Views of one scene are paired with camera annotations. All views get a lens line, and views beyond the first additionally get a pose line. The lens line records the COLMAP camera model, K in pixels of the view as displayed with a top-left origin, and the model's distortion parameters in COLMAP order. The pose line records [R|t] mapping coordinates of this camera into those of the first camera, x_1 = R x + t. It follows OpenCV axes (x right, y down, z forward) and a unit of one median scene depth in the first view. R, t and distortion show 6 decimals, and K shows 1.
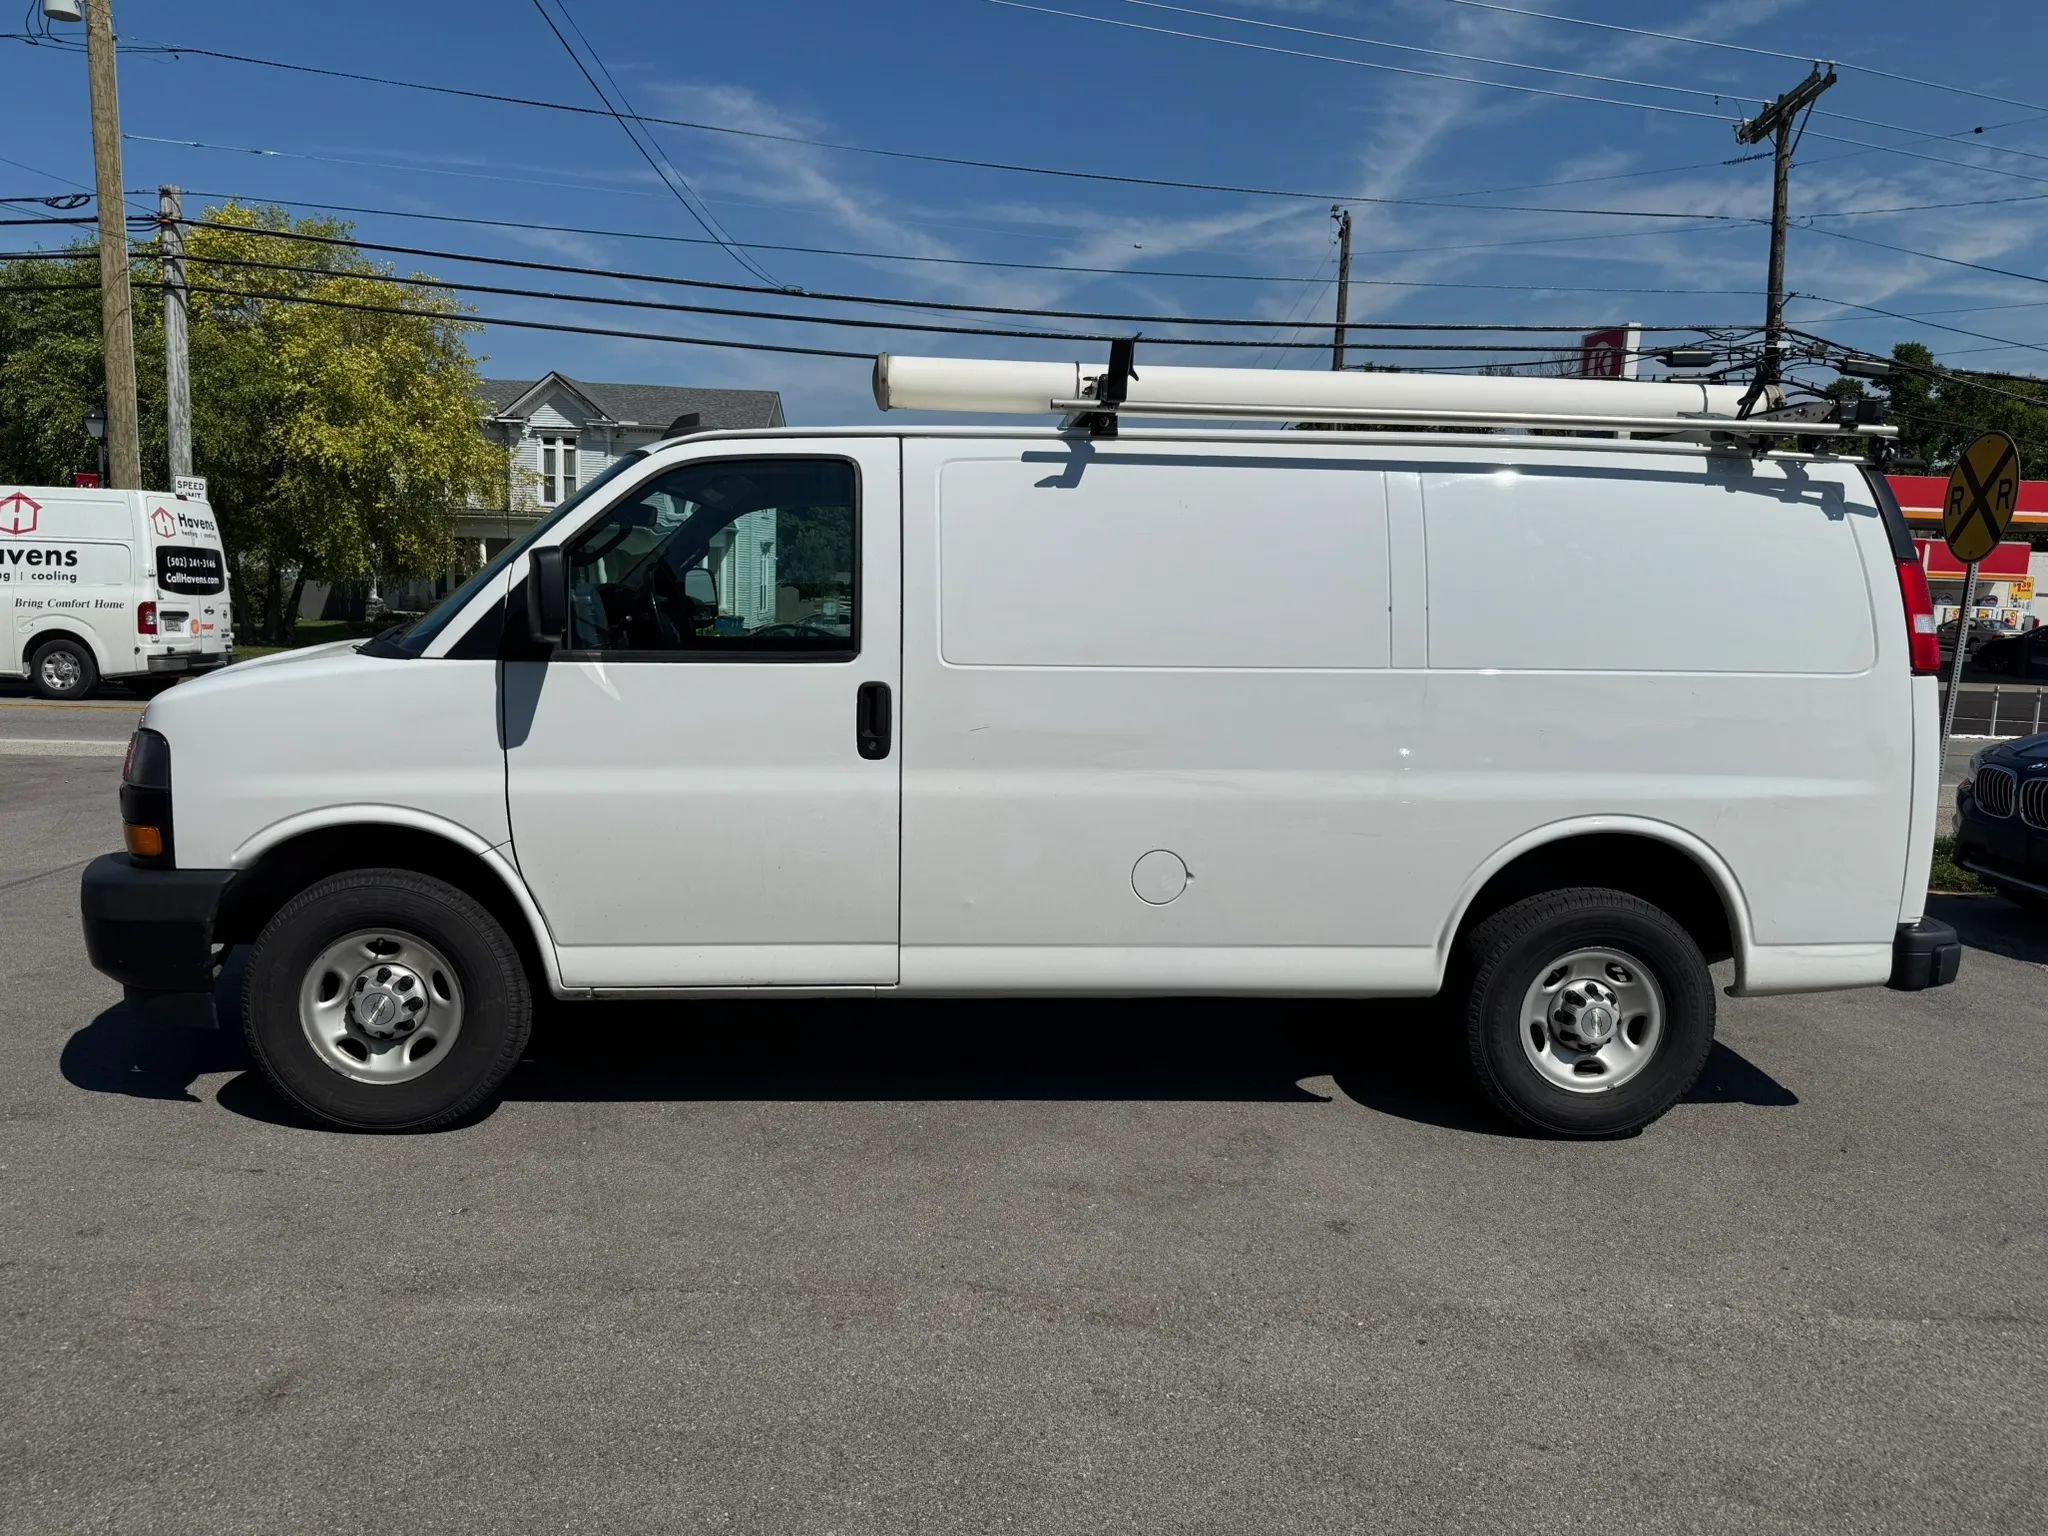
lens RADIAL K [[1459.8, 0, 1028.3], [0, 1459.8, 735.5], [0, 0, 1]] dist [0.057078, -0.058858]
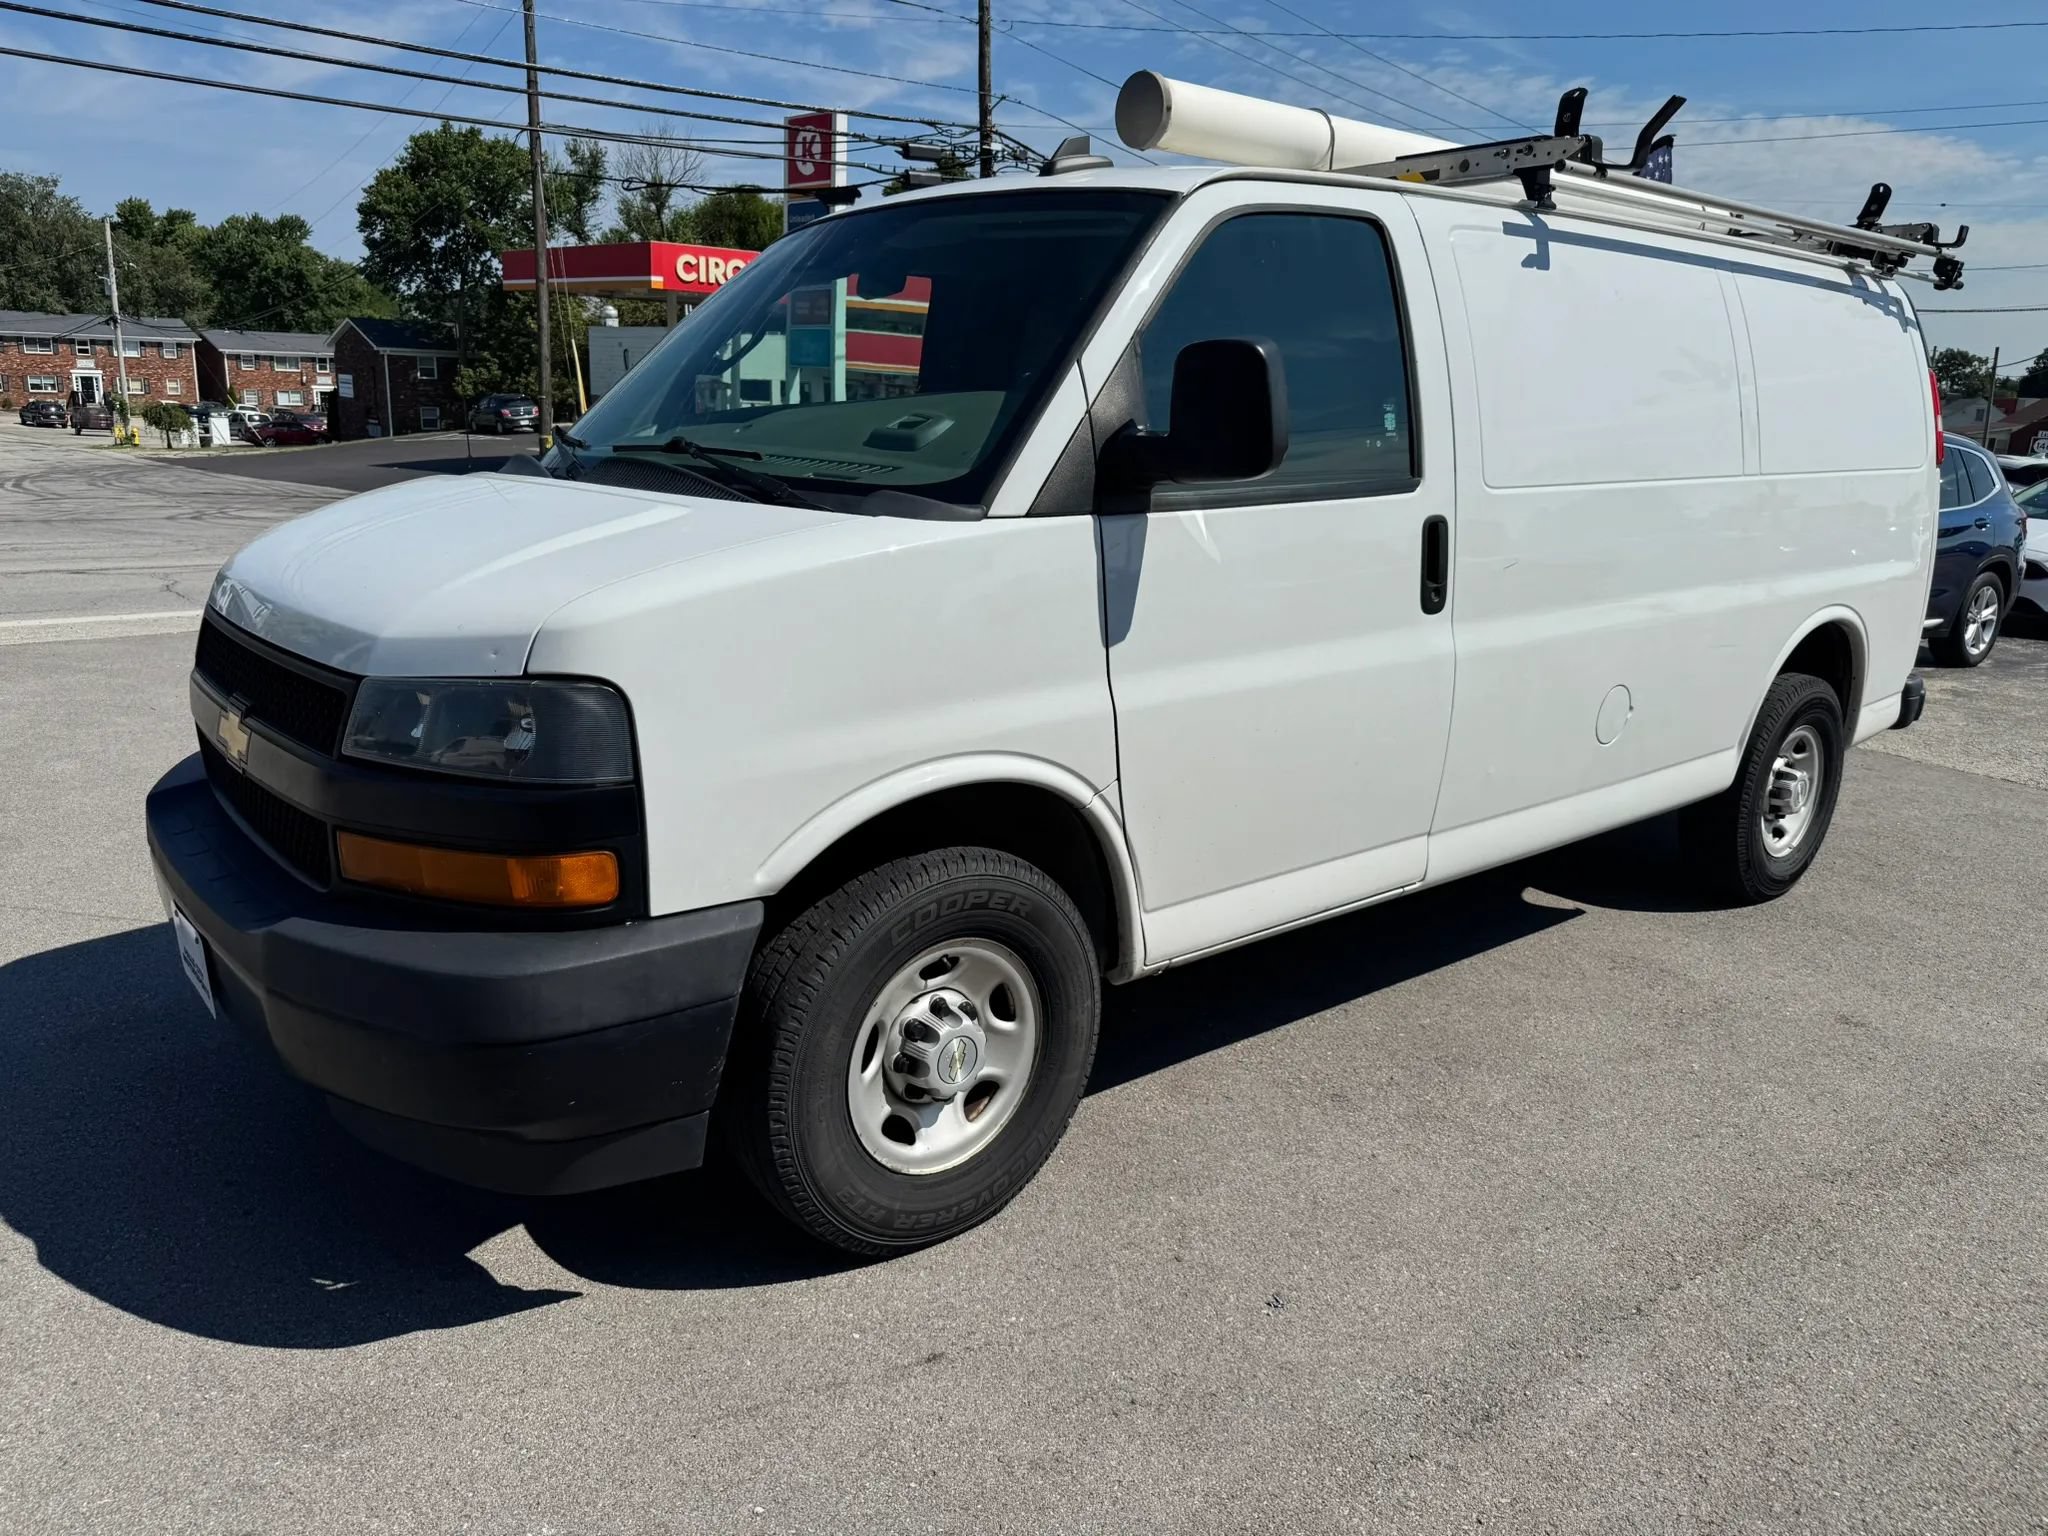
lens RADIAL K [[1461.6, 0, 994.9], [0, 1461.6, 786.5], [0, 0, 1]] dist [0.003911, -0.008237]
pose [[0.820333, -0.152905, 0.551066, -0.705654], [0.056498, 0.980549, 0.187969, -0.051812], [-0.569088, -0.123063, 0.813015, 0.435096]]
